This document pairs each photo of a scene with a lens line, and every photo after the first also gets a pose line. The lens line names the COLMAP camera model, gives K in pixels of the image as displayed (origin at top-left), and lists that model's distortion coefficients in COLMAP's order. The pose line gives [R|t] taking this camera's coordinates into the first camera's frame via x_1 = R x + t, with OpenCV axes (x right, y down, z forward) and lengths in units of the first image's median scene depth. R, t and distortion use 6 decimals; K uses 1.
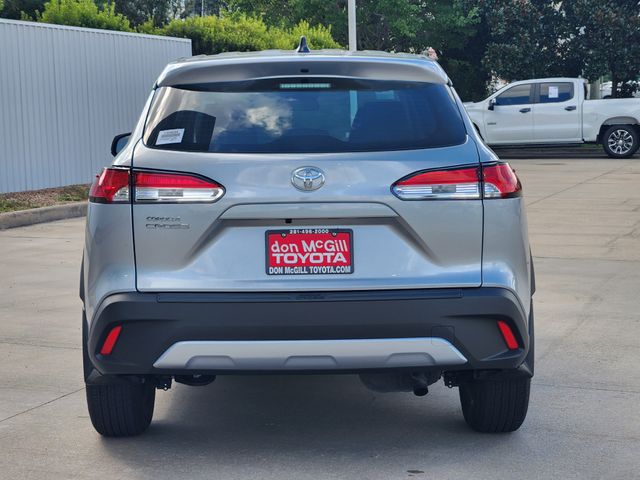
lens RADIAL K [[1185.6, 0, 272.6], [0, 1185.6, 239.8], [0, 0, 1]] dist [-0.023055, 0.232164]
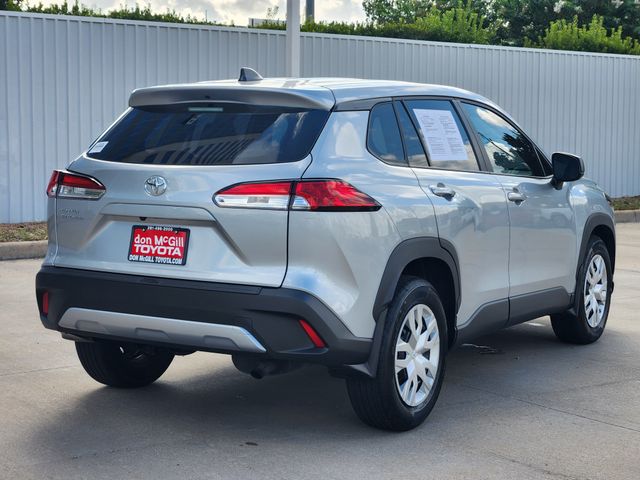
lens RADIAL K [[1185.6, 0, 272.6], [0, 1185.6, 239.8], [0, 0, 1]] dist [-0.023055, 0.232164]
pose [[0.832573, 0.070125, -0.549459, 0.796909], [-0.080207, 0.996762, 0.005678, -0.011473], [0.548078, 0.039343, 0.835501, 0.043654]]
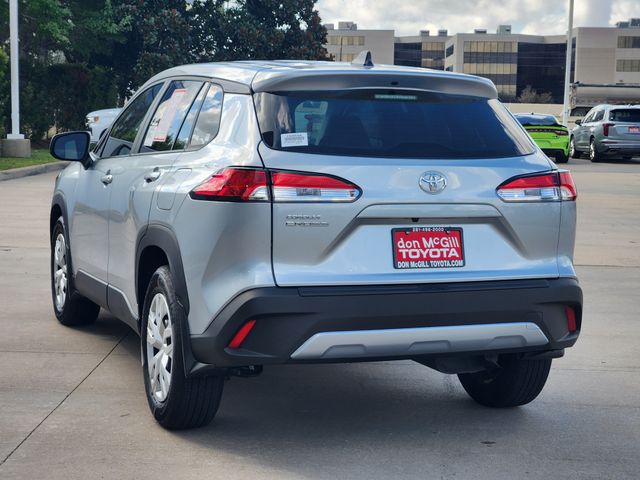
lens RADIAL K [[1185.6, 0, 272.6], [0, 1185.6, 239.8], [0, 0, 1]] dist [-0.023055, 0.232164]
pose [[0.937555, -0.000360, 0.347836, -0.489658], [0.001808, 0.999991, -0.003840, 0.006702], [-0.347831, 0.004229, 0.937548, 0.011557]]
